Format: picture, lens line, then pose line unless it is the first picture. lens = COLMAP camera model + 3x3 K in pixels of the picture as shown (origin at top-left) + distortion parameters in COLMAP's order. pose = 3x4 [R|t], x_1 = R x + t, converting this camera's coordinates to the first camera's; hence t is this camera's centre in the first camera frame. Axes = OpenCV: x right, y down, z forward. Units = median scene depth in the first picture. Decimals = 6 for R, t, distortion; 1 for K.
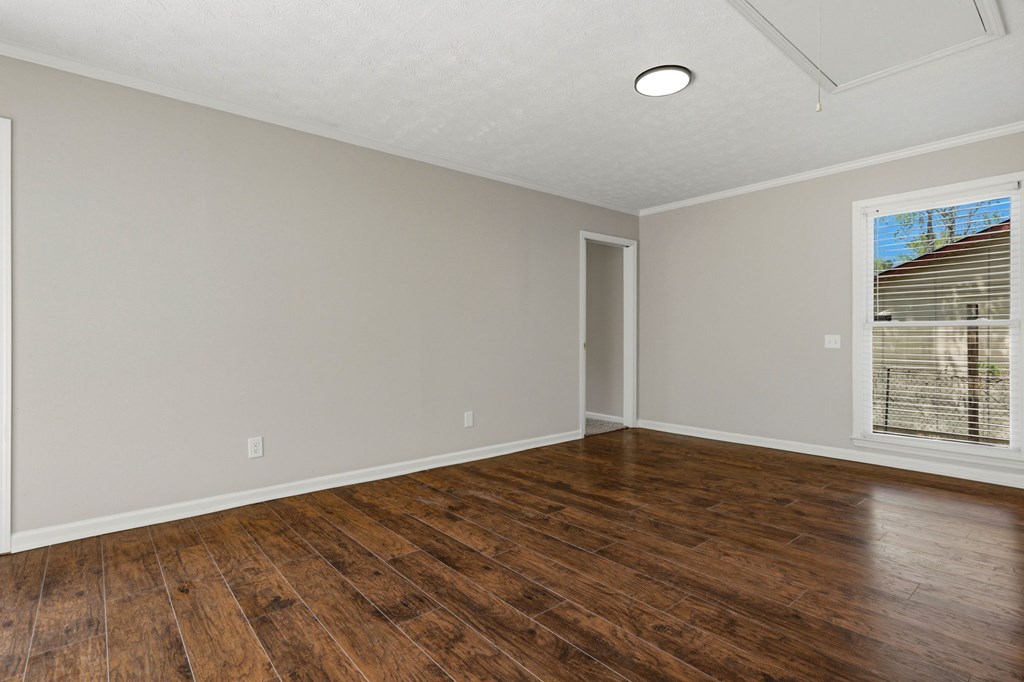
lens RADIAL K [[484.4, 0, 495.8], [0, 484.4, 337.9], [0, 0, 1]] dist [0.001105, 0.000783]
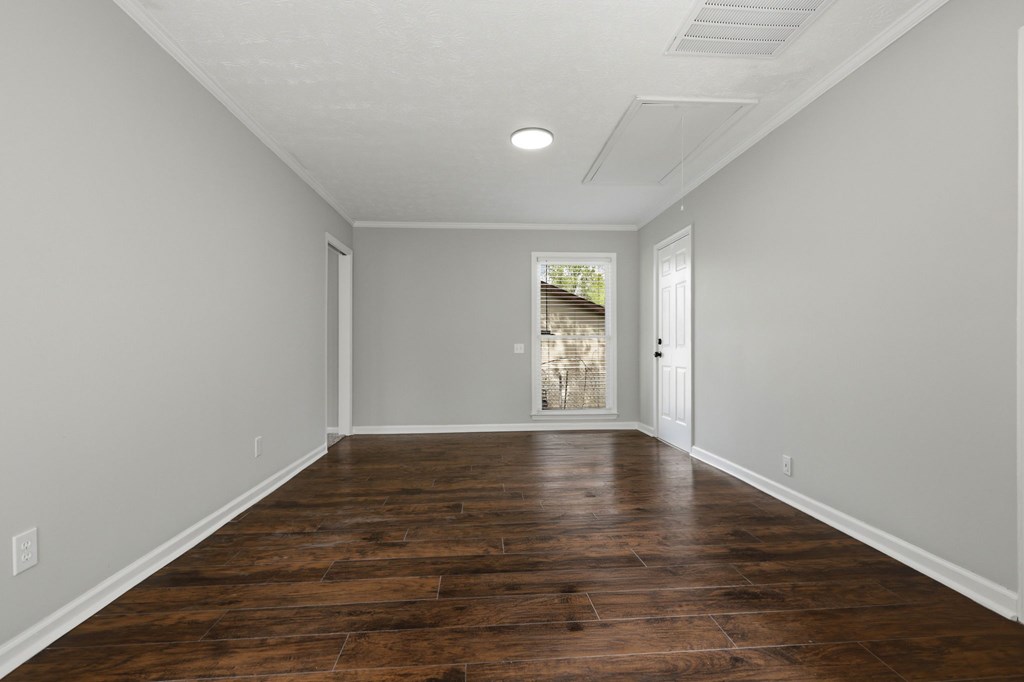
lens RADIAL K [[484.4, 0, 495.8], [0, 484.4, 337.9], [0, 0, 1]] dist [0.001105, 0.000783]
pose [[0.590752, 0.019469, 0.806618, -0.662120], [0.000582, 0.999698, -0.024555, 0.016227], [-0.806853, 0.014976, 0.590562, 0.308895]]
